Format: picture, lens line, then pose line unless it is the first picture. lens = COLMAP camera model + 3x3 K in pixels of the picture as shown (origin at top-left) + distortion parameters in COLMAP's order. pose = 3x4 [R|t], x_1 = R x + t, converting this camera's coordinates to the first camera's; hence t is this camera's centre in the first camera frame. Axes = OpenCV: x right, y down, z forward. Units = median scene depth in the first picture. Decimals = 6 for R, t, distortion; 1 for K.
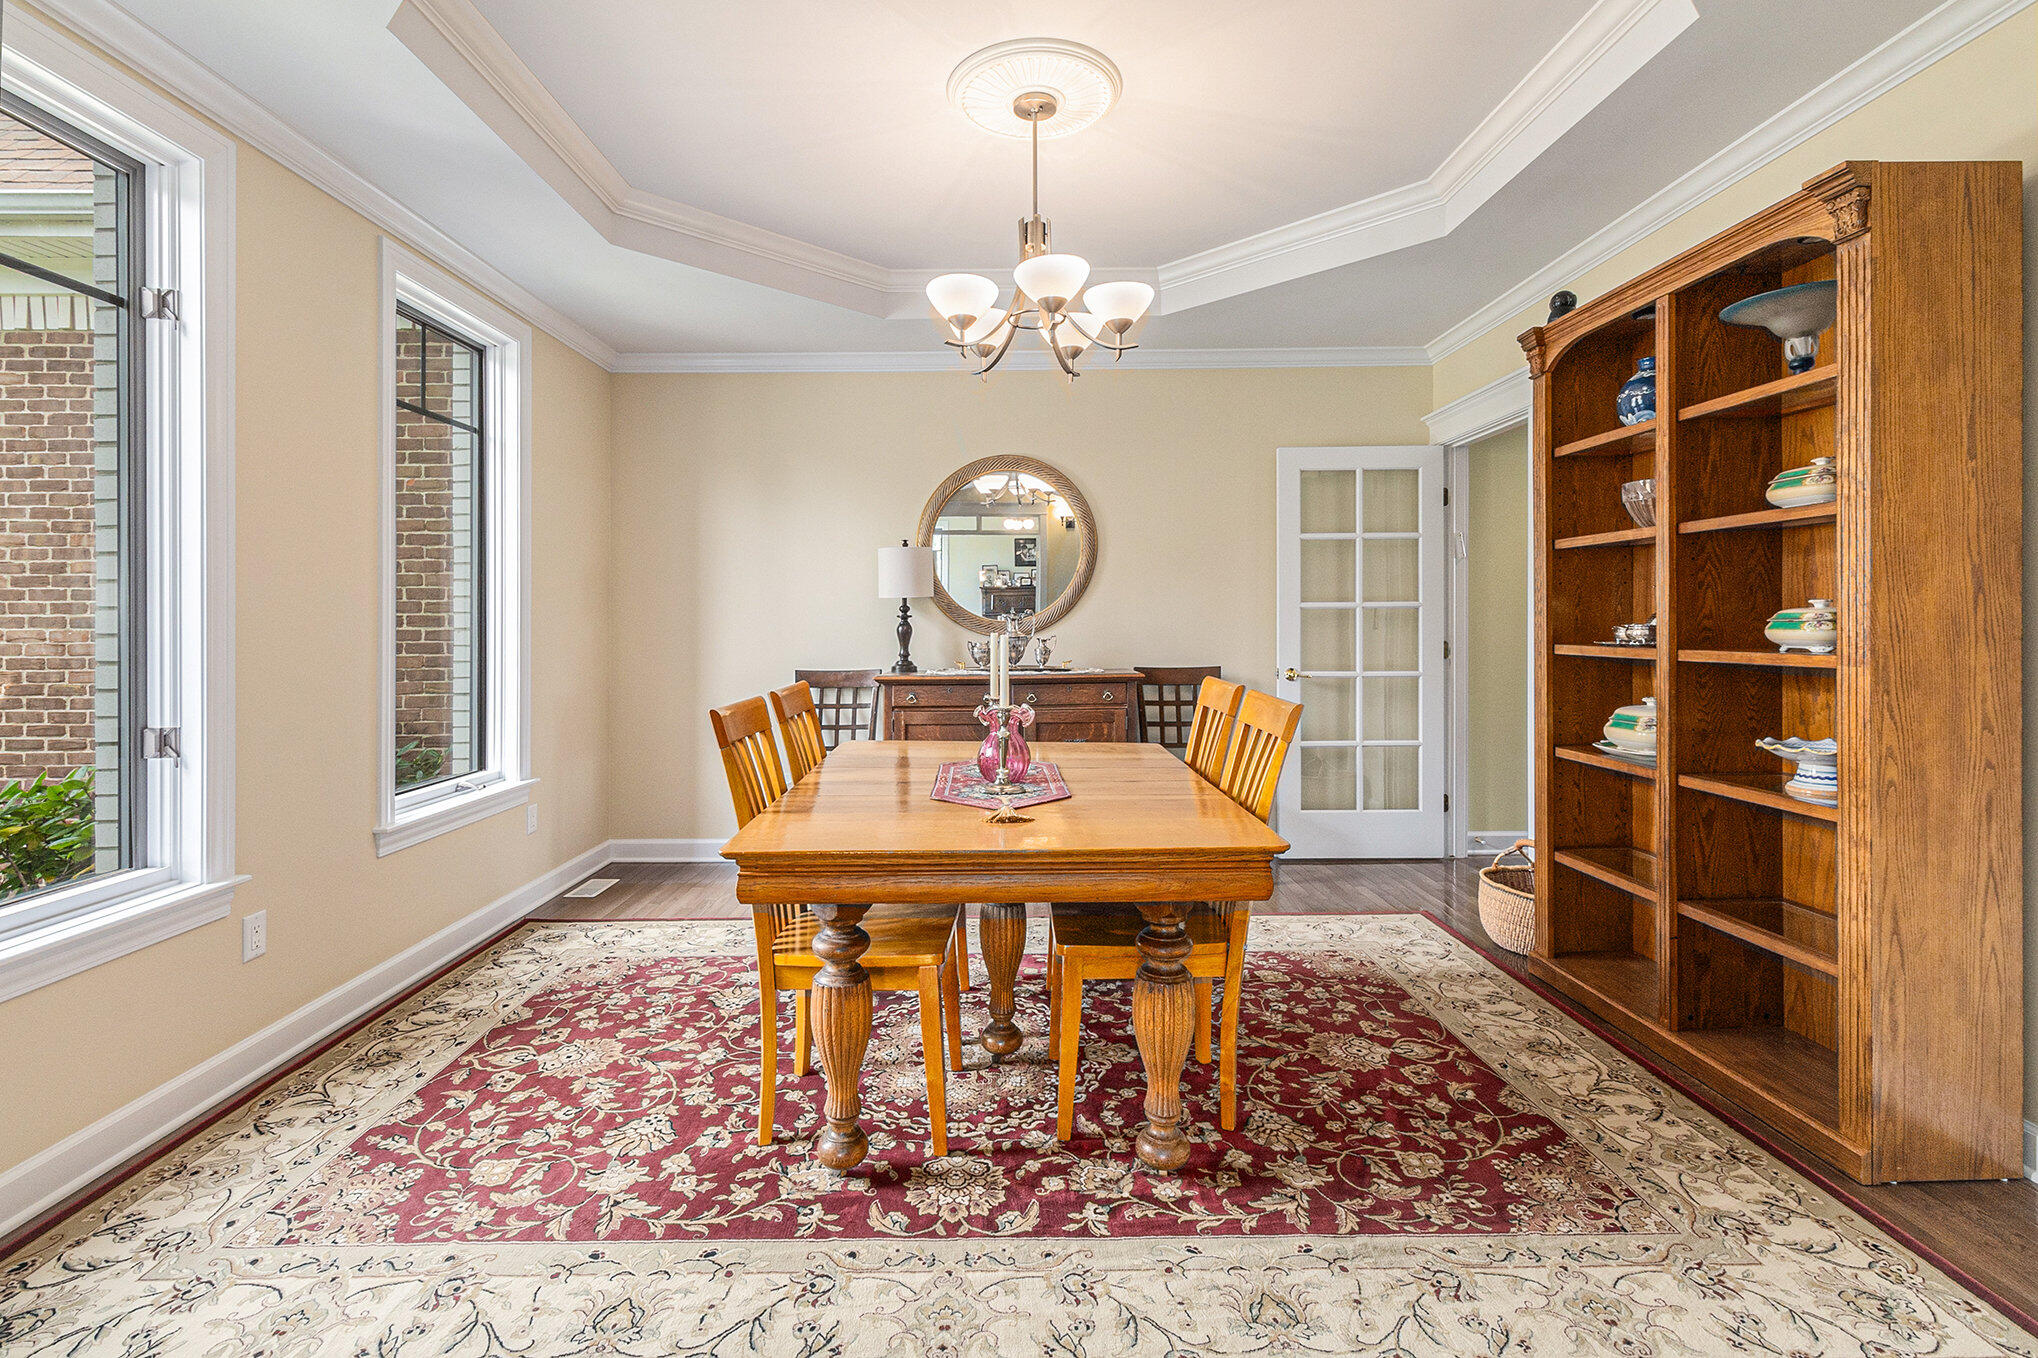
lens RADIAL K [[944.9, 0, 1029.8], [0, 944.9, 634.6], [0, 0, 1]] dist [-0.002804, -0.000587]
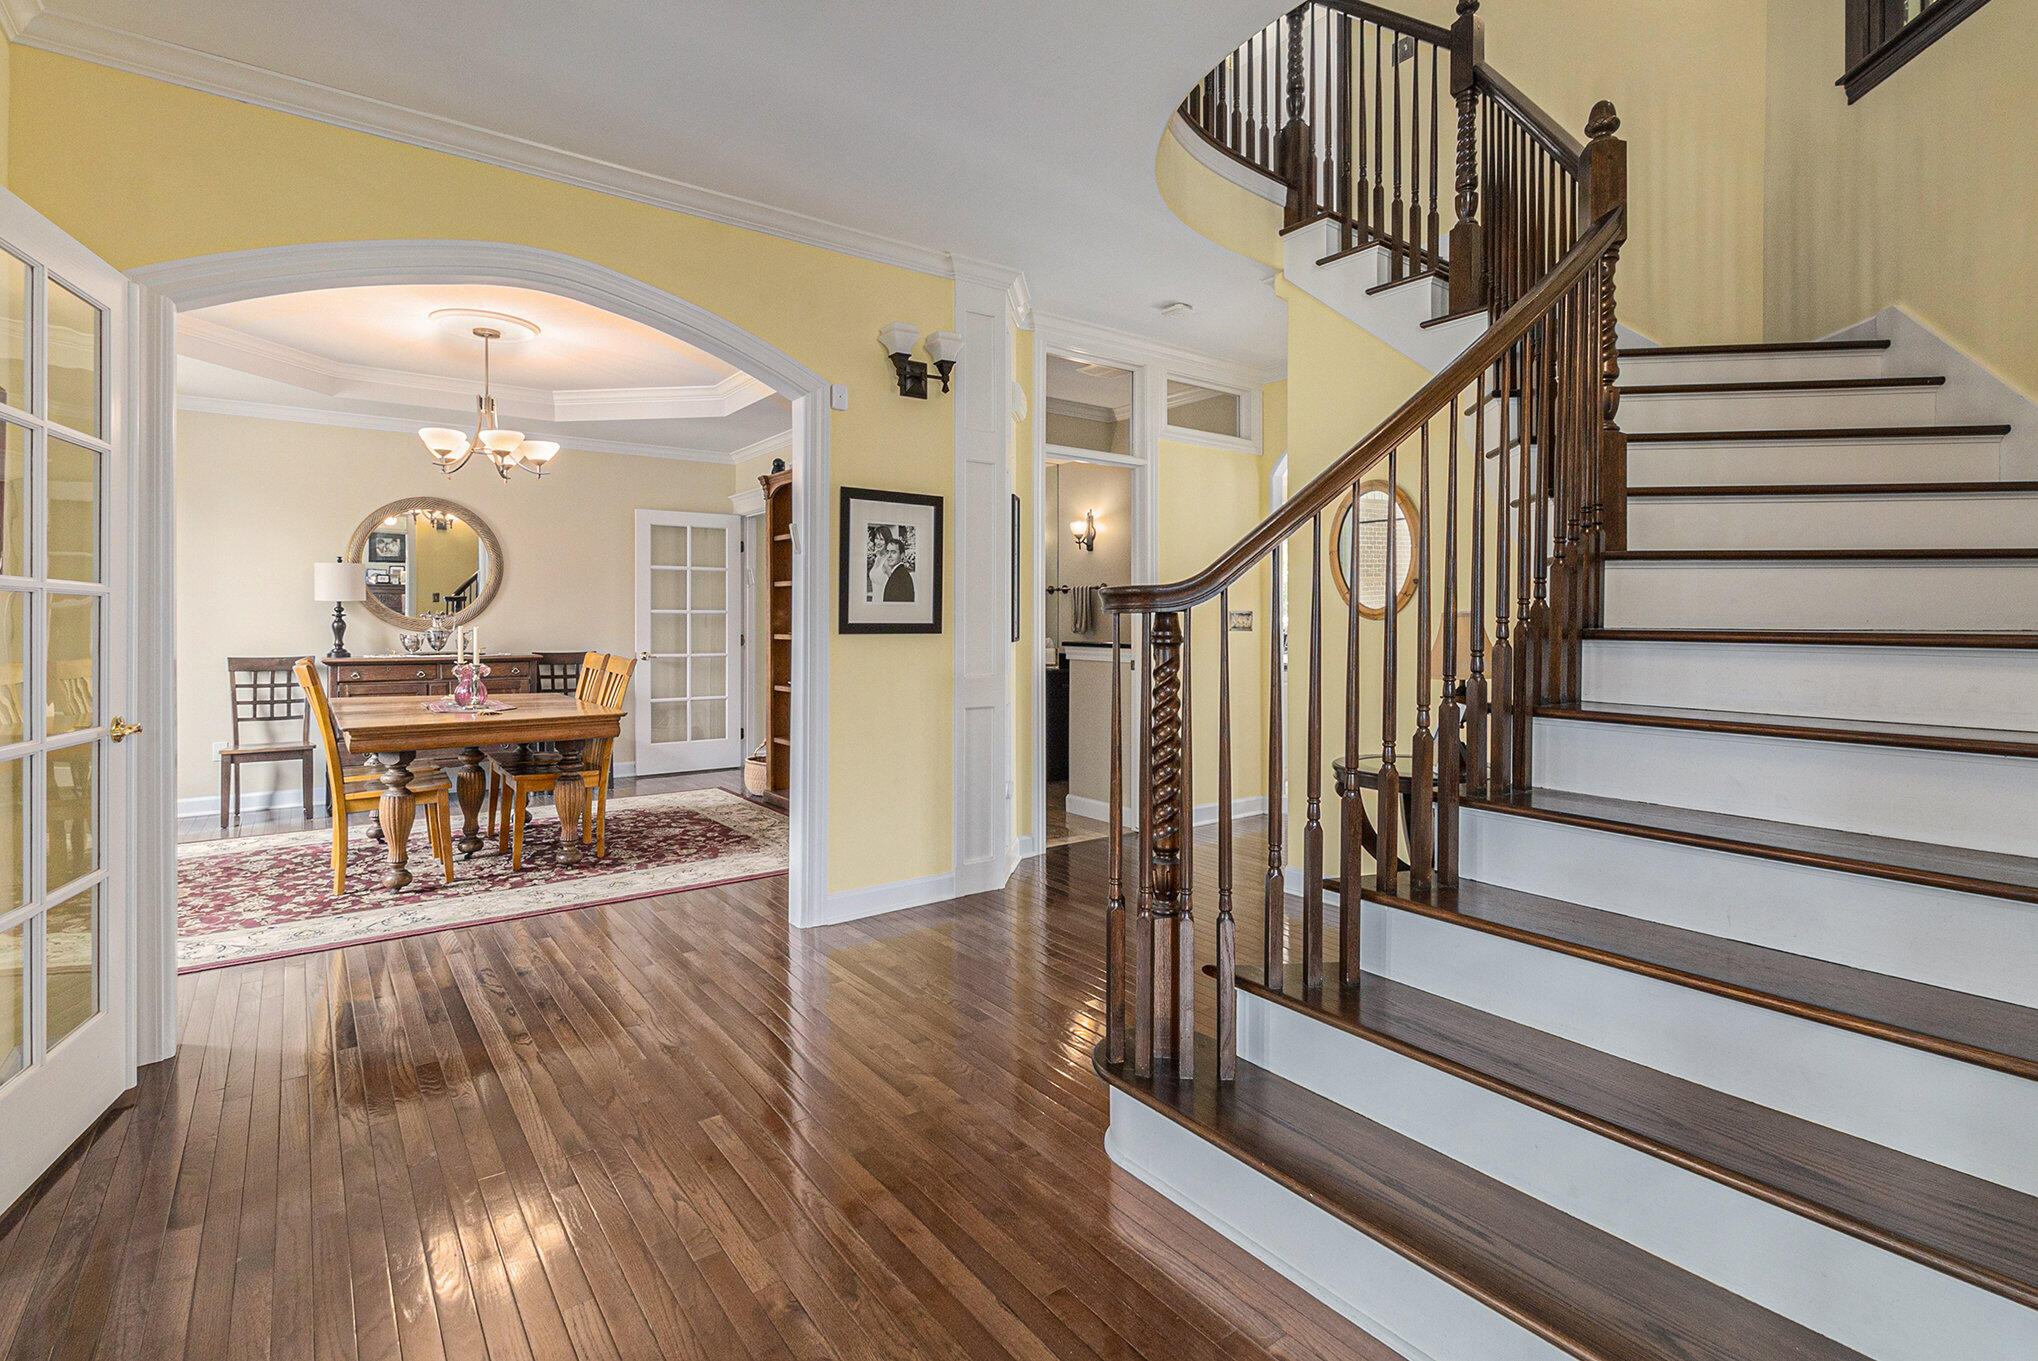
lens RADIAL K [[944.9, 0, 1006.9], [0, 944.9, 637.4], [0, 0, 1]] dist [-0.002804, -0.000587]
pose [[0.818709, 0.000278, 0.574209, -0.127791], [-0.001343, 0.999998, 0.001431, 0.008637], [-0.574207, -0.001943, 0.818708, -0.617089]]
